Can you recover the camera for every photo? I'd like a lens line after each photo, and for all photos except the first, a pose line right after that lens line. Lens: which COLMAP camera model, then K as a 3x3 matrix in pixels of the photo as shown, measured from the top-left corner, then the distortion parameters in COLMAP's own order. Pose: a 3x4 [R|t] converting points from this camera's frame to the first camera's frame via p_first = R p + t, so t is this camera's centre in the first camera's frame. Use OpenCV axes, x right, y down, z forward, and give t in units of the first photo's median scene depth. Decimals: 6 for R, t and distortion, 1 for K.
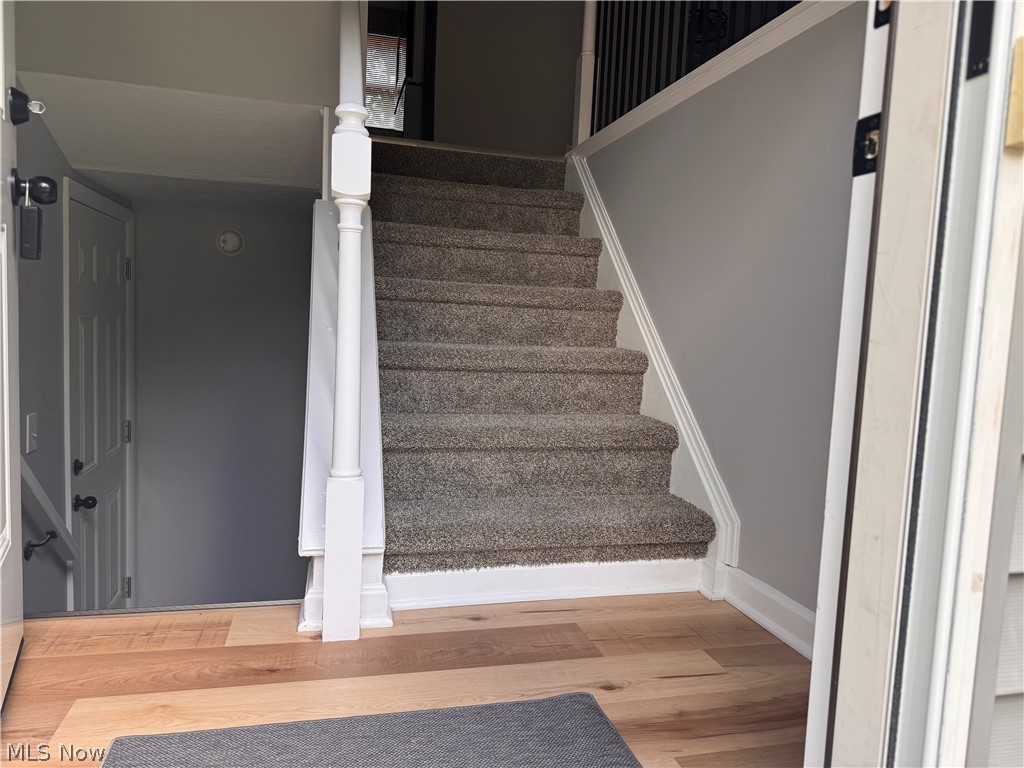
lens RADIAL K [[730.8, 0, 513.4], [0, 730.8, 381.2], [0, 0, 1]] dist [0.031616, -0.015882]
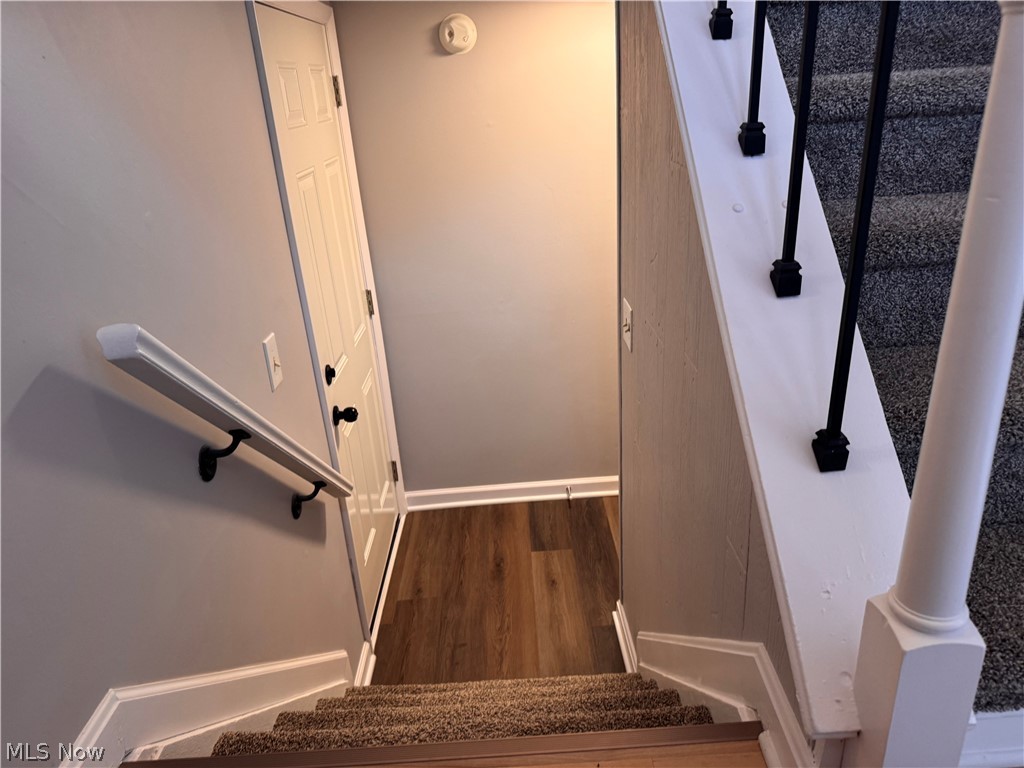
lens RADIAL K [[730.8, 0, 513.4], [0, 730.8, 388.3], [0, 0, 1]] dist [0.031616, -0.015882]
pose [[0.966713, -0.010496, -0.255647, -0.203723], [0.088893, 0.950696, 0.297112, -0.091581], [0.239924, -0.309947, 0.919983, 0.325804]]
